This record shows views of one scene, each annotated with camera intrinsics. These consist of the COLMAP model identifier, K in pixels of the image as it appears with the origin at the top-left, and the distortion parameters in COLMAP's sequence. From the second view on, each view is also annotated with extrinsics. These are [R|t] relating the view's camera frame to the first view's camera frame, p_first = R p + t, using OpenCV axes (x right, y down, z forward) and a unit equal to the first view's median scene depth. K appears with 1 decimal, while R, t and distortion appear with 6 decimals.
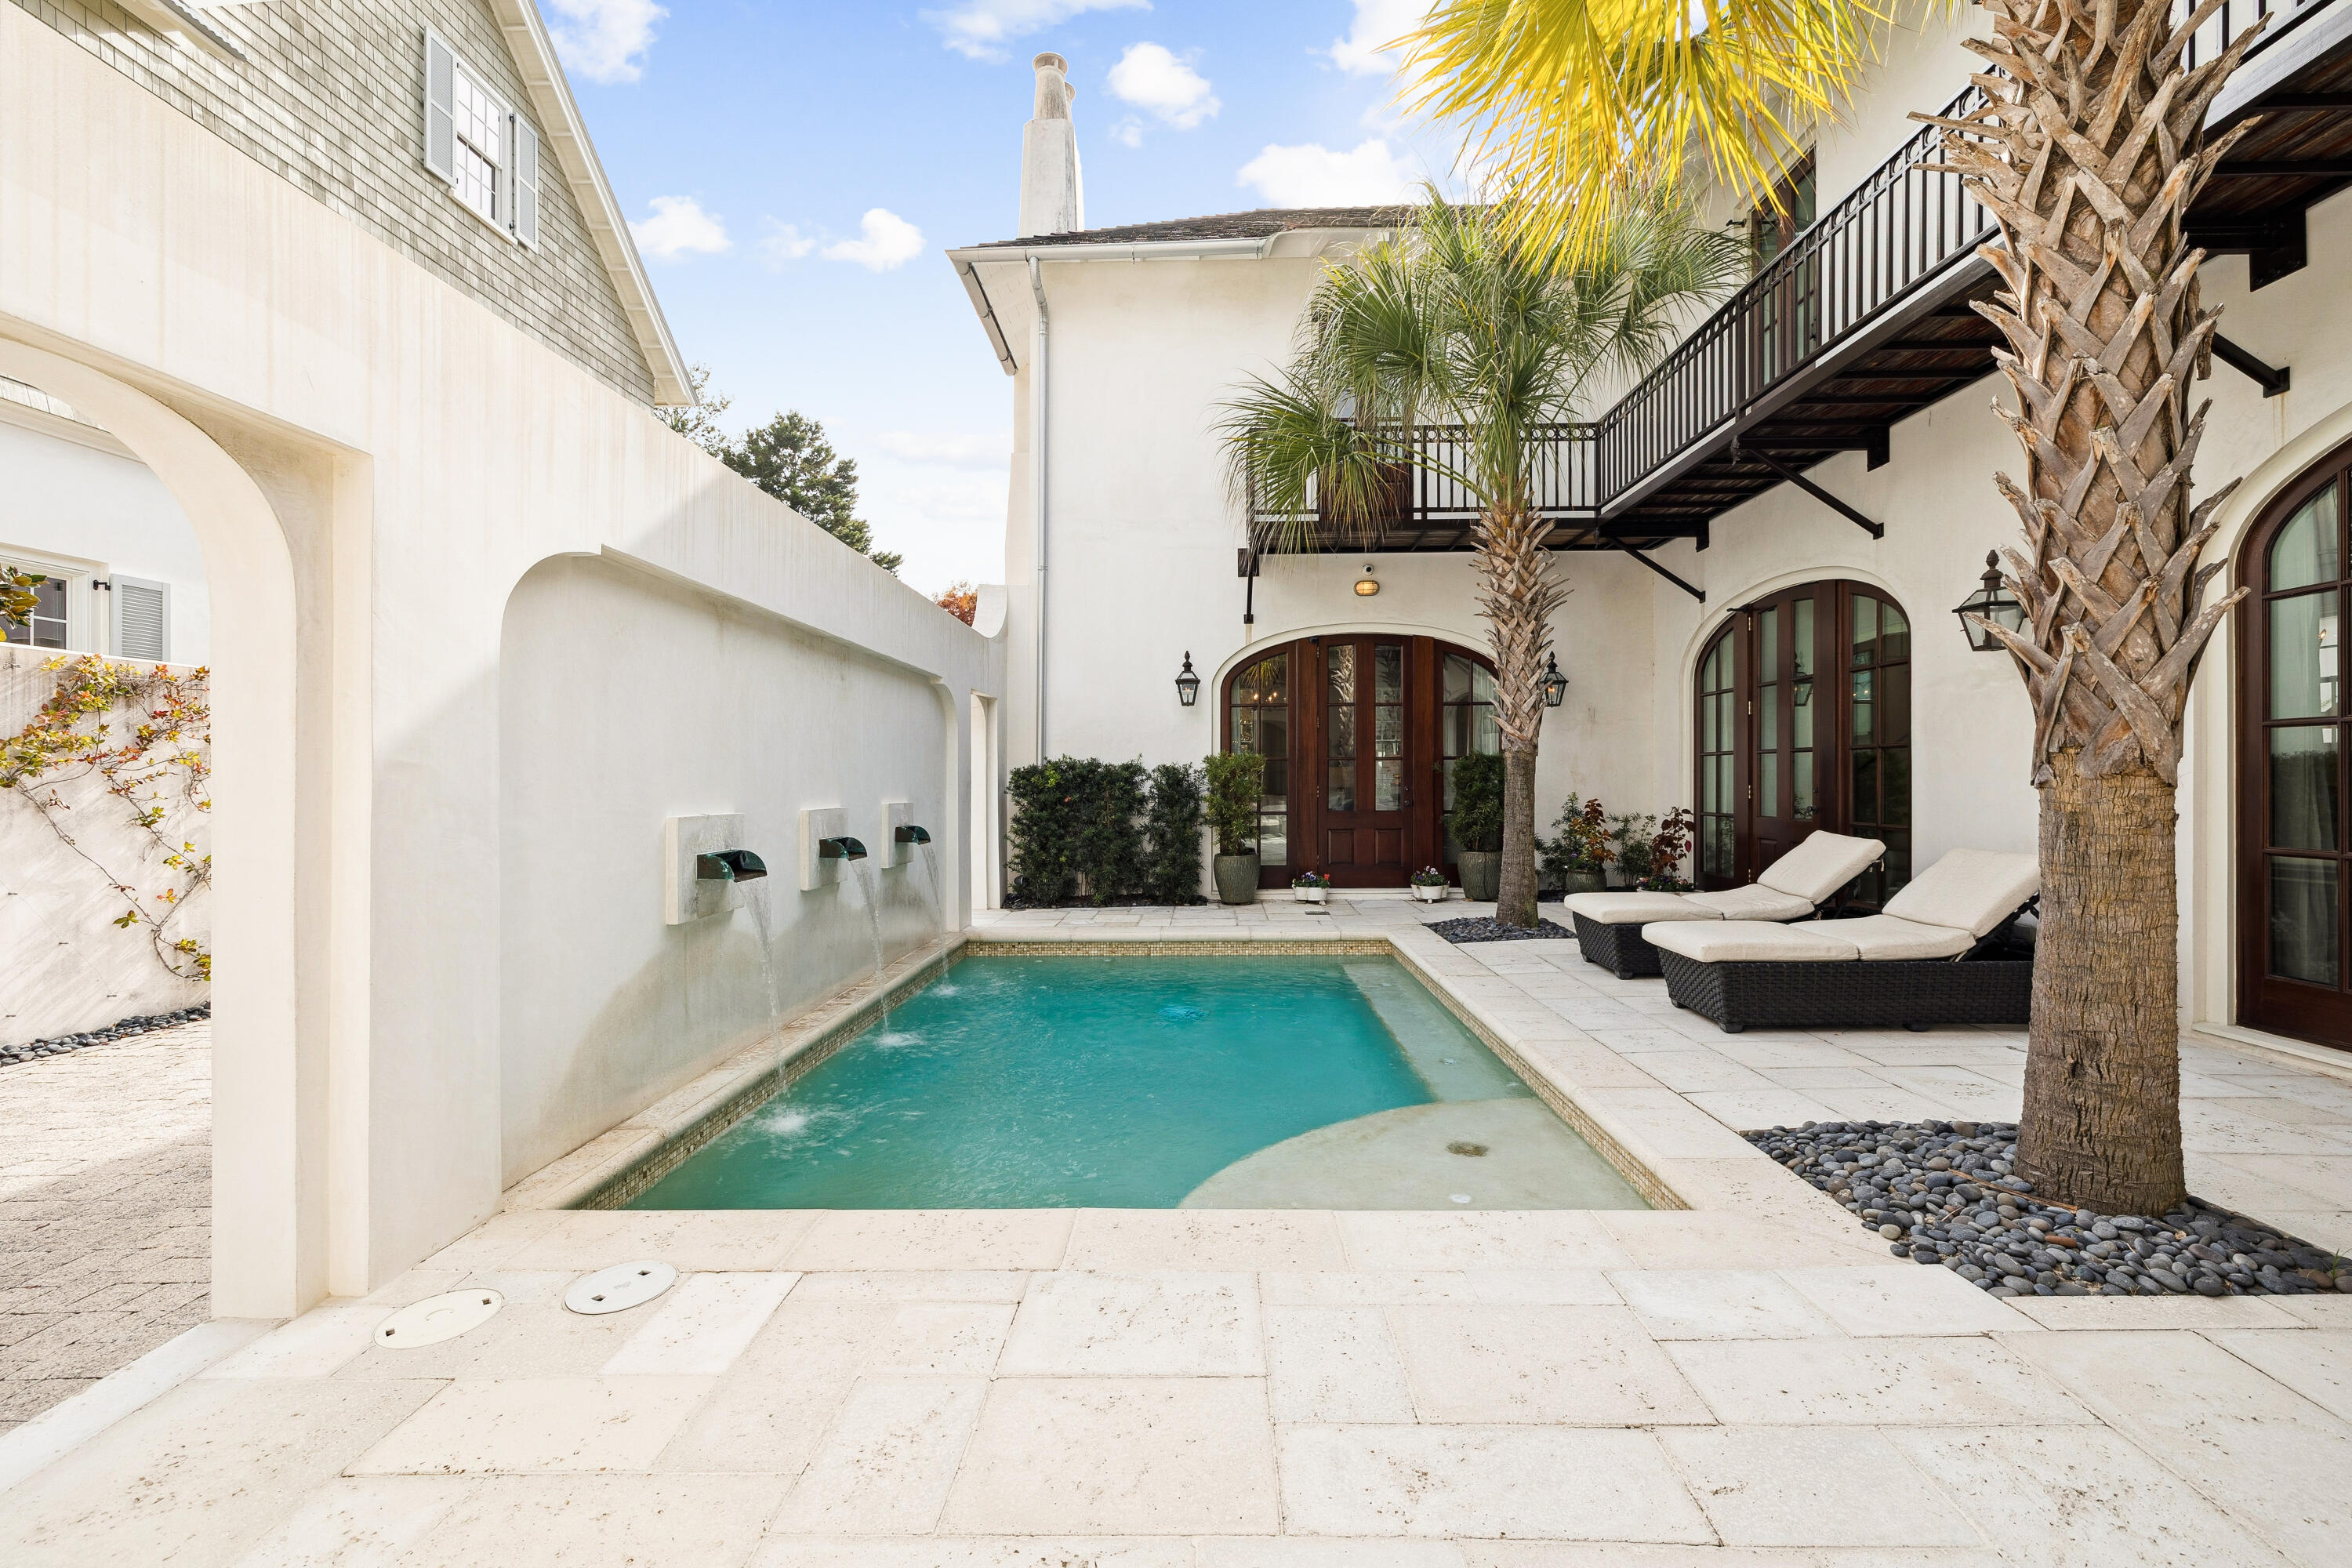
lens RADIAL K [[998.0, 0, 1180.7], [0, 998.0, 781.9], [0, 0, 1]] dist [-0.000493, -0.000557]
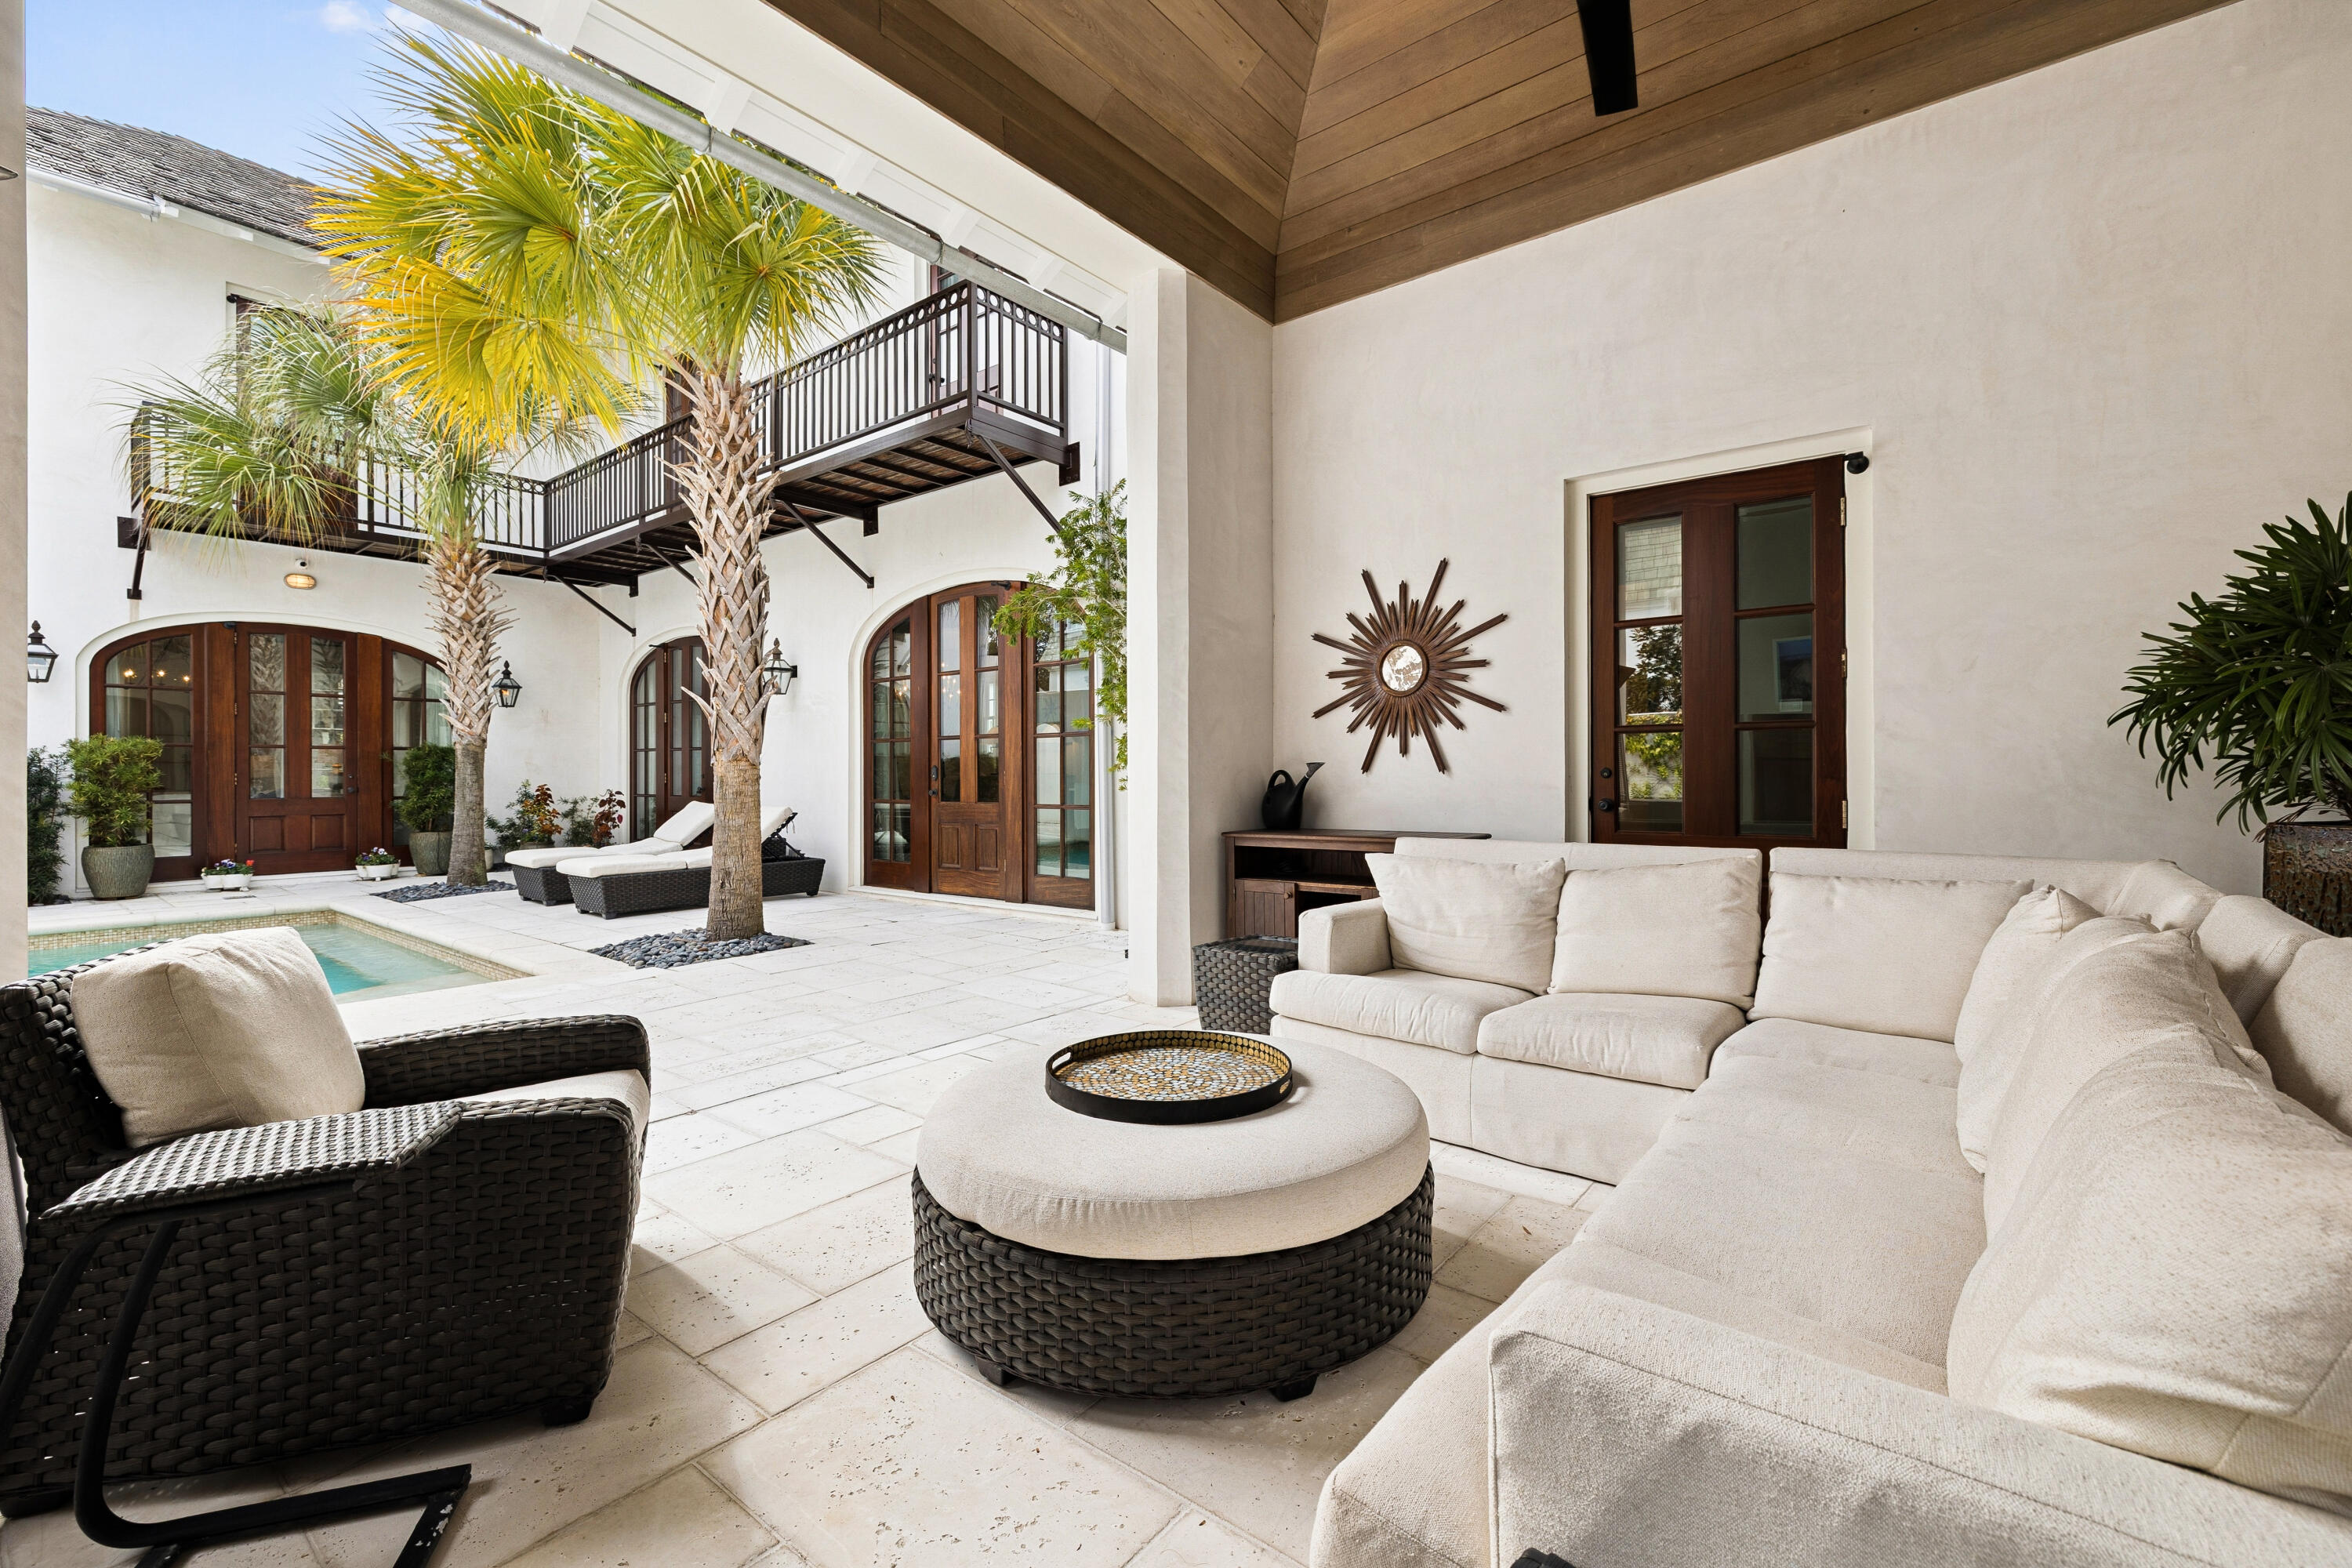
lens RADIAL K [[998.0, 0, 1195.5], [0, 998.0, 783.4], [0, 0, 1]] dist [-0.000493, -0.000557]
pose [[0.595876, -0.002051, 0.803074, -0.099416], [-0.000368, 0.999996, 0.002827, 0.012007], [-0.803076, -0.001980, 0.595873, -0.392158]]
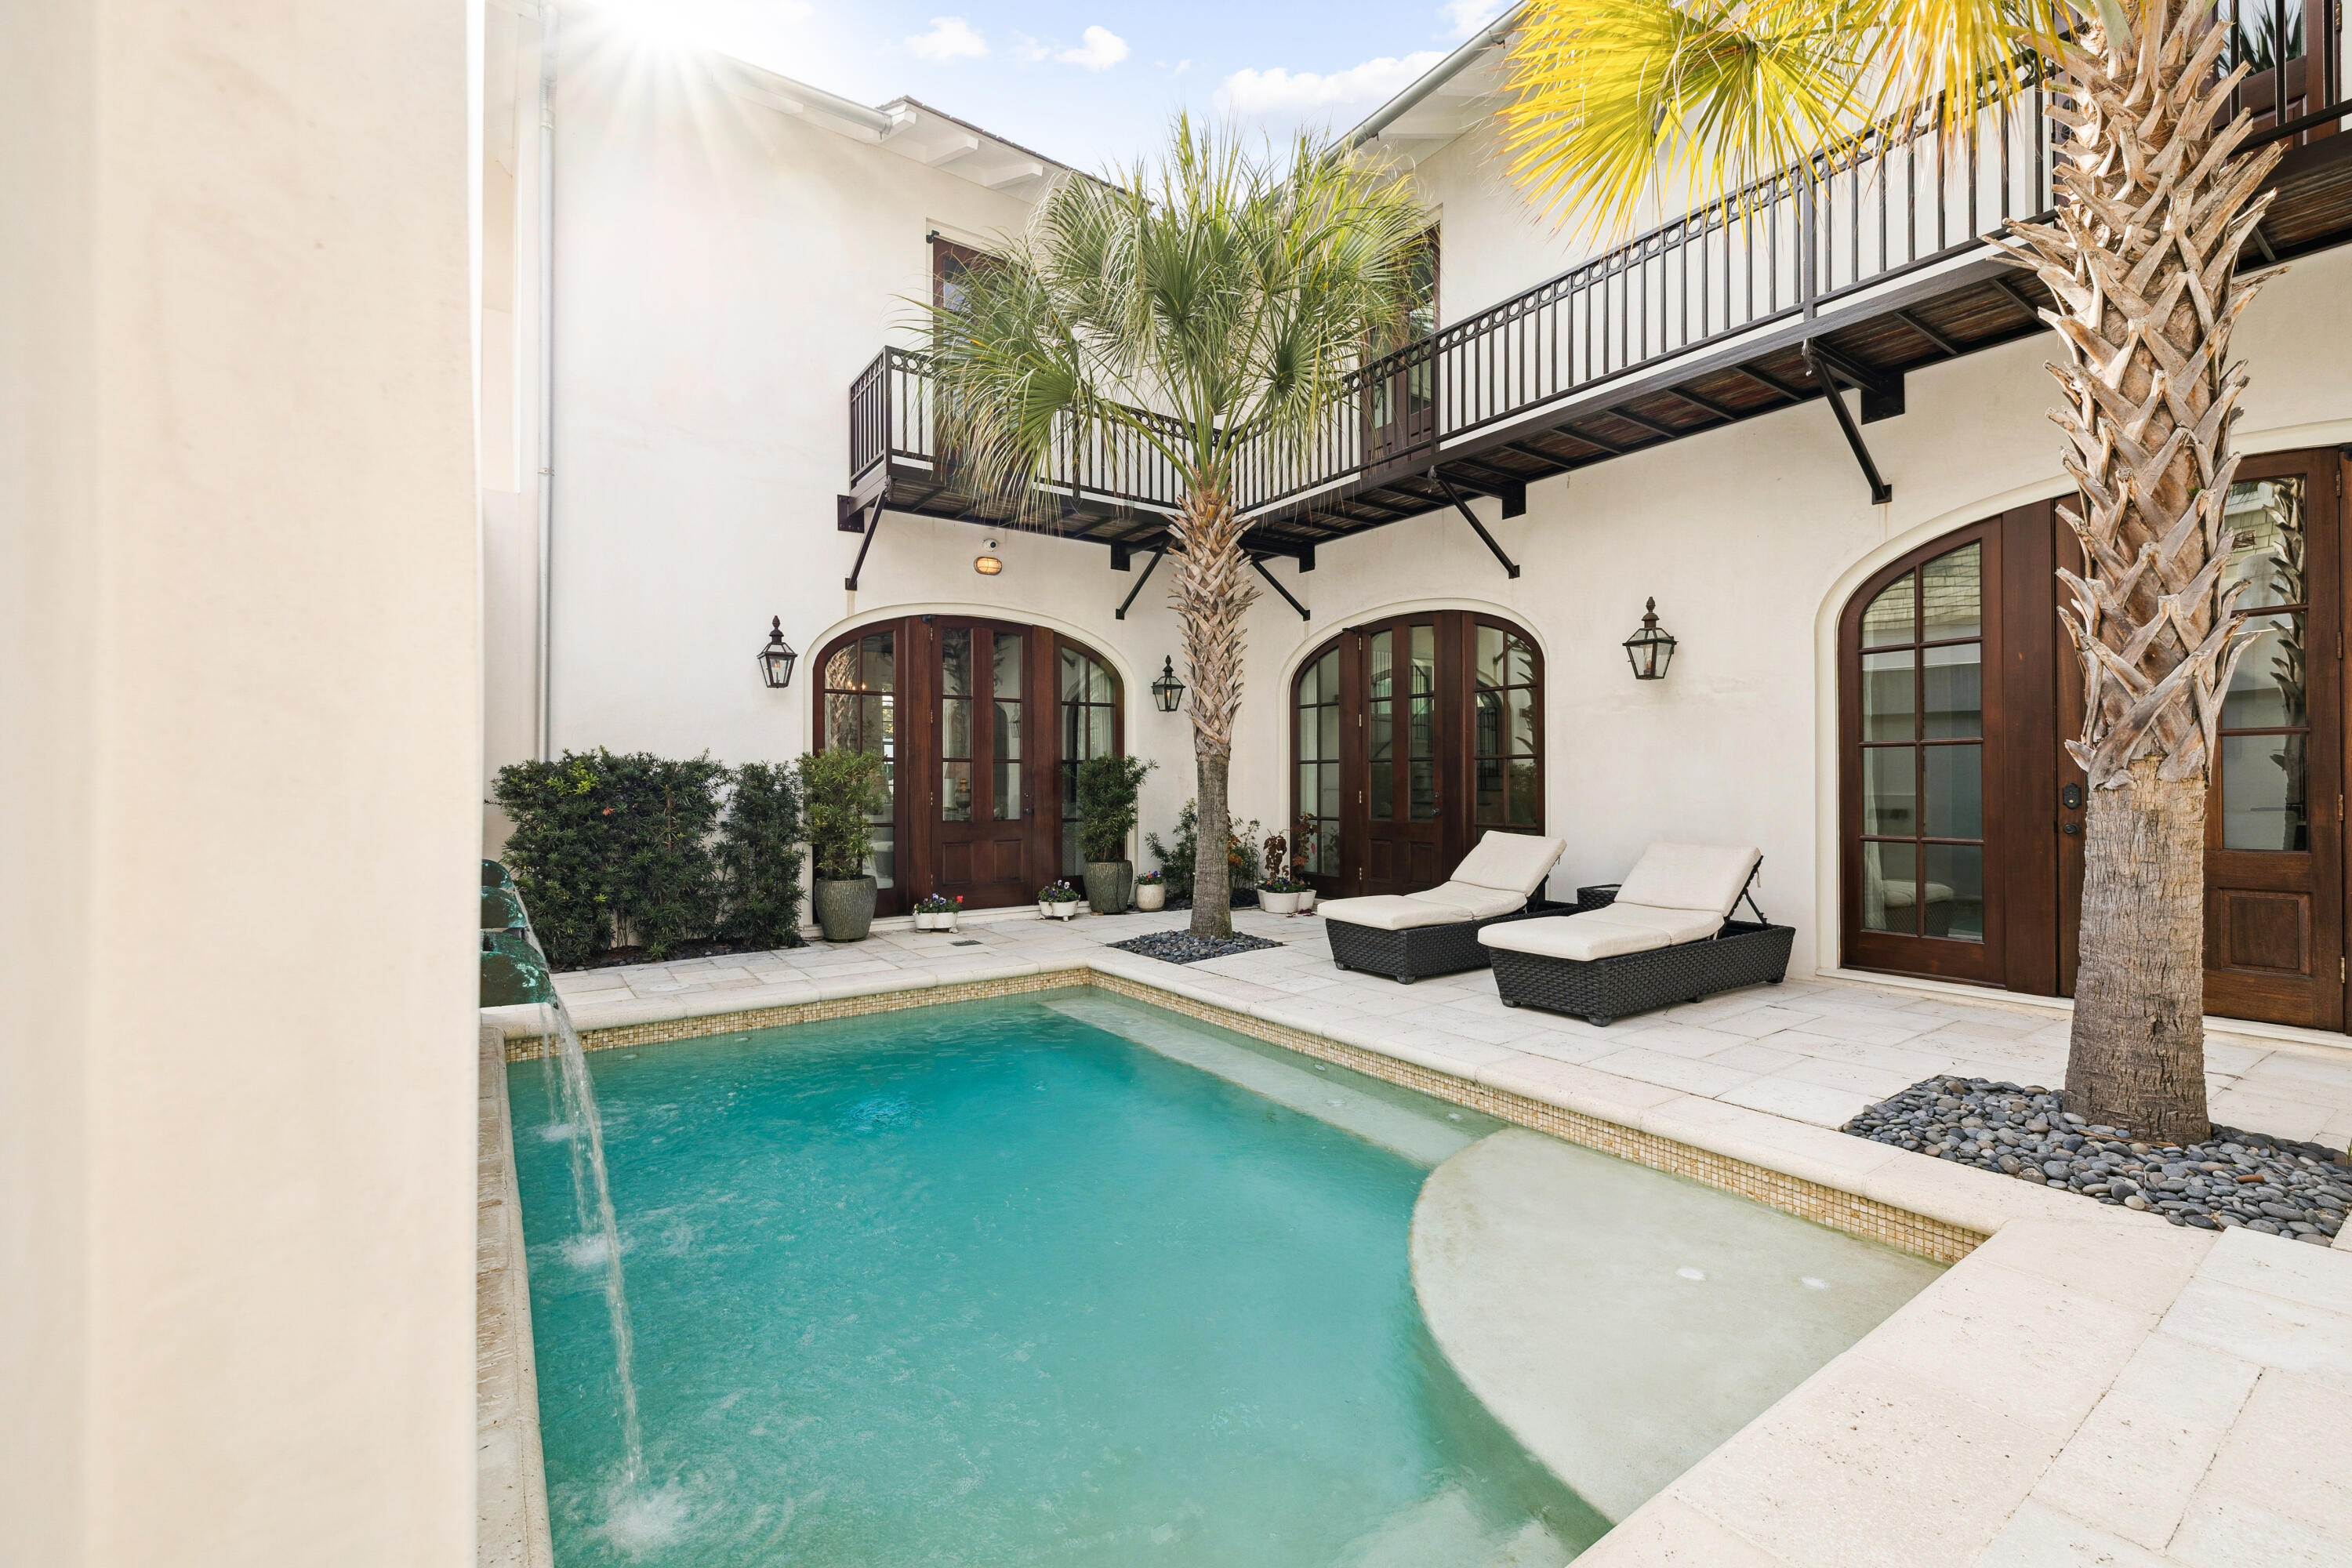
lens RADIAL K [[998.0, 0, 1178.4], [0, 998.0, 784.2], [0, 0, 1]] dist [-0.000493, -0.000557]
pose [[0.801556, 0.005523, 0.597894, -0.223365], [-0.001911, 0.999976, -0.006675, 0.002923], [-0.597916, 0.004208, 0.801548, 0.222684]]
